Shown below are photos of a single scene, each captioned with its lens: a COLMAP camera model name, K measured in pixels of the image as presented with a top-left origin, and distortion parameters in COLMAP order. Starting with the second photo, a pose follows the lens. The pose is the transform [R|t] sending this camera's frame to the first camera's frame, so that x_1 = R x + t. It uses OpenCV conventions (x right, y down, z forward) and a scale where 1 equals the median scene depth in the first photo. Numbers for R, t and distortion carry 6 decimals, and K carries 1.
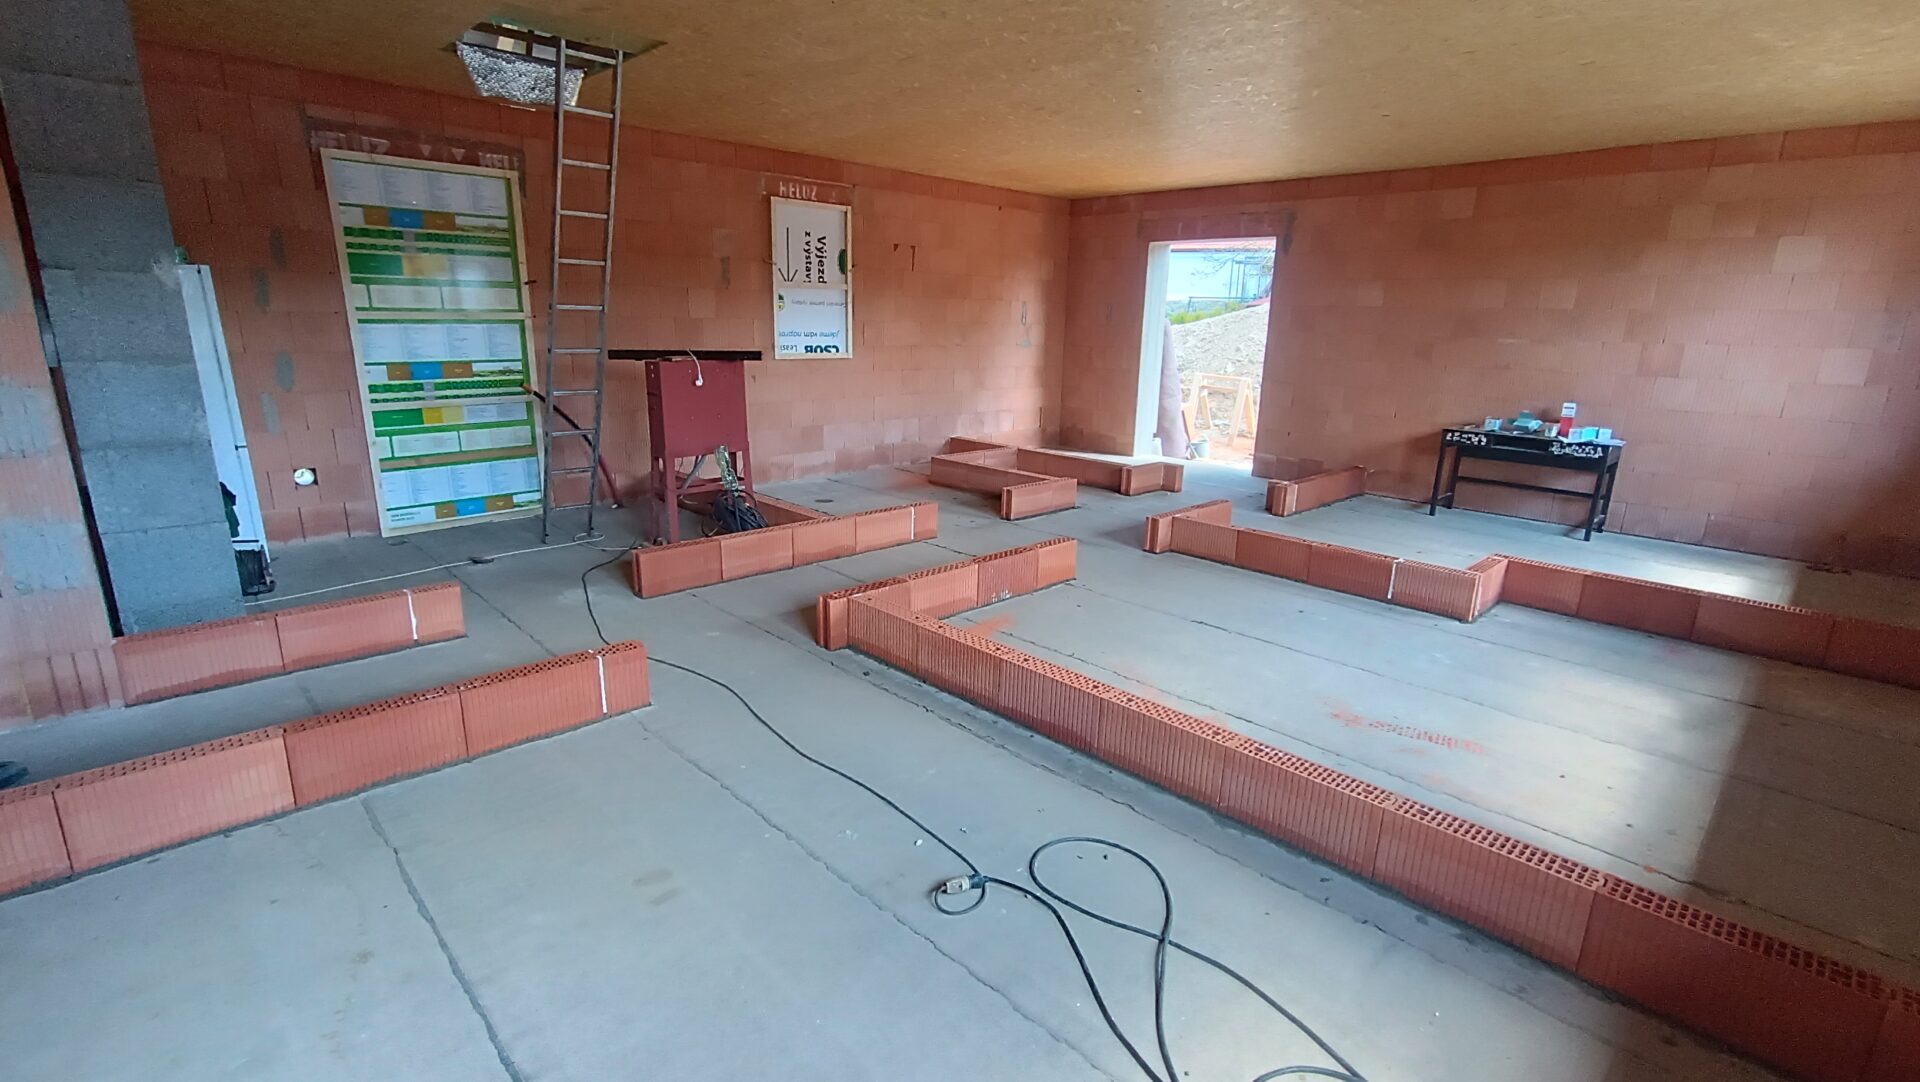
lens RADIAL K [[878.2, 0, 960.0], [0, 878.2, 541.0], [0, 0, 1]] dist [-0.027050, 0.028615]
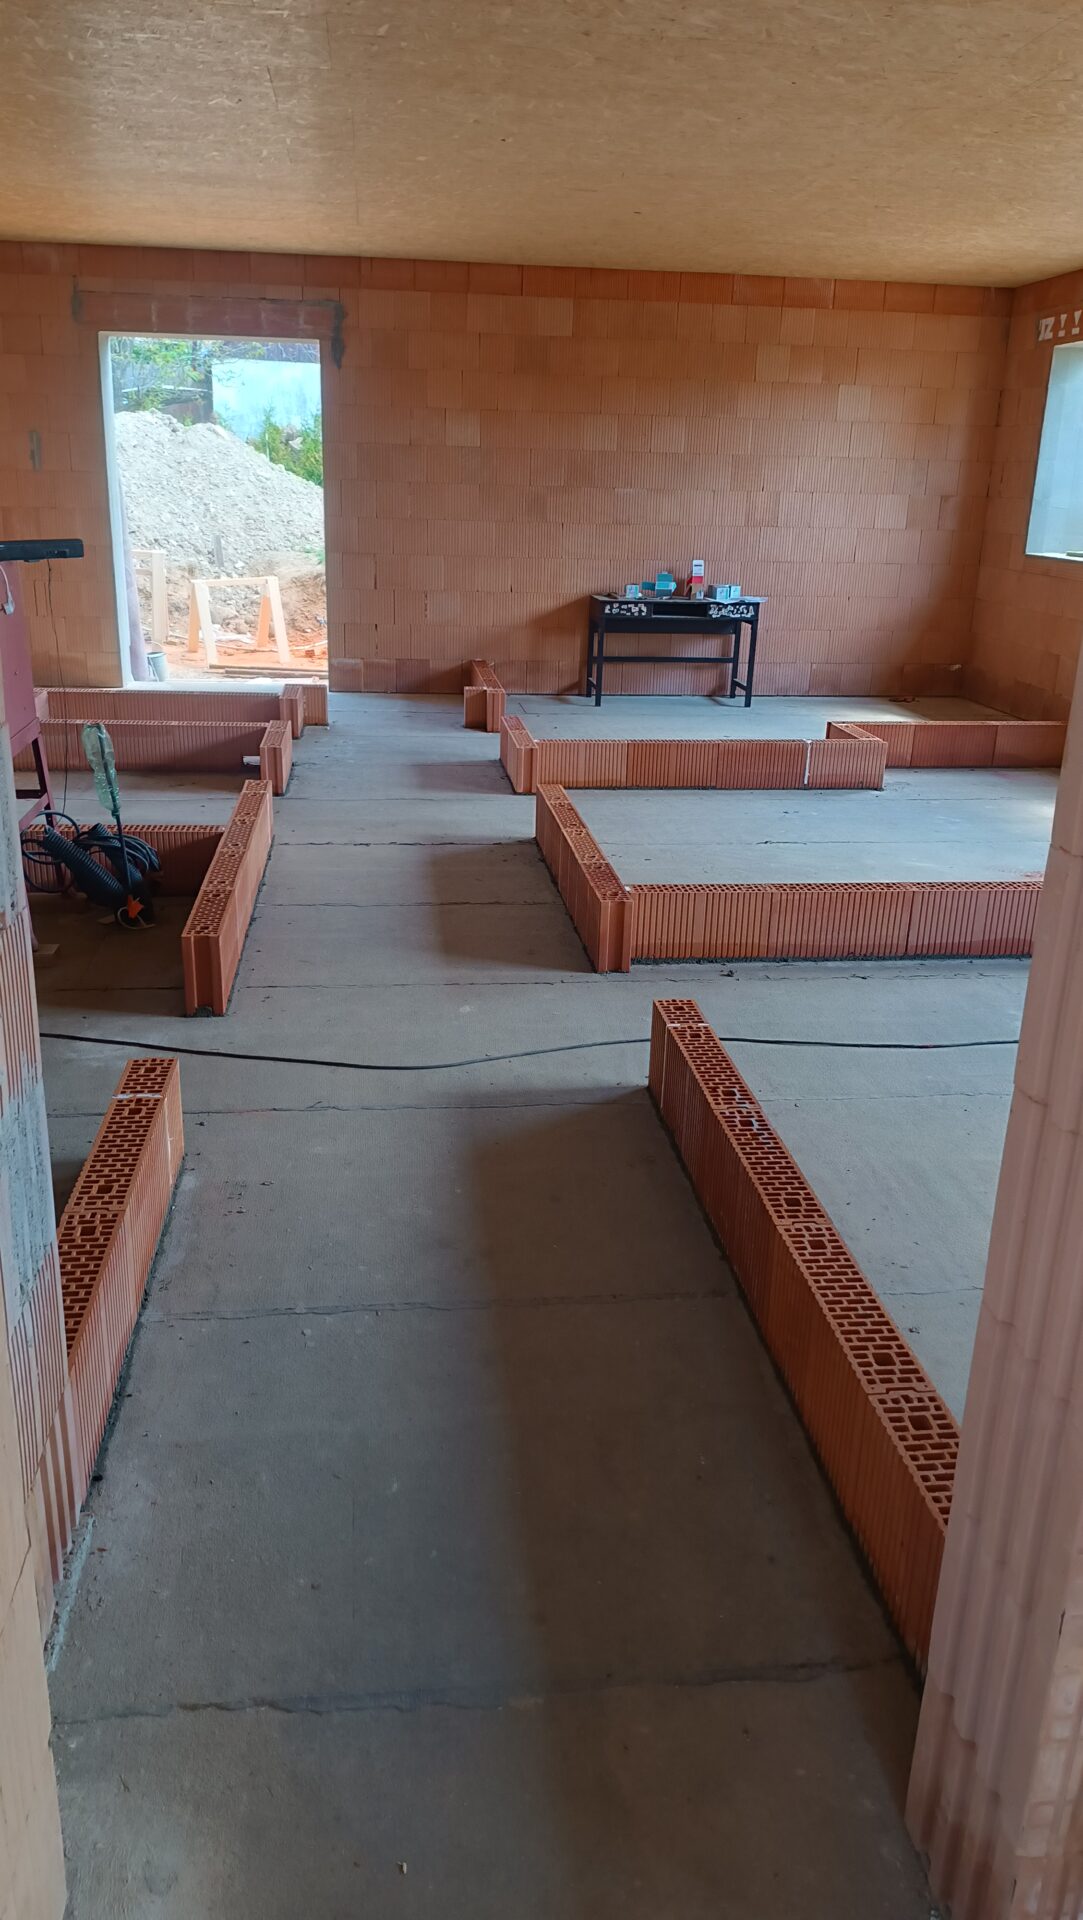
lens RADIAL K [[1356.2, 0, 532.7], [0, 1356.2, 962.7], [0, 0, 1]] dist [0.120908, -0.216382]
pose [[0.615343, -0.270999, 0.740211, -0.588575], [0.186458, 0.962437, 0.197354, -0.066083], [-0.765889, 0.016577, 0.642759, 0.205620]]
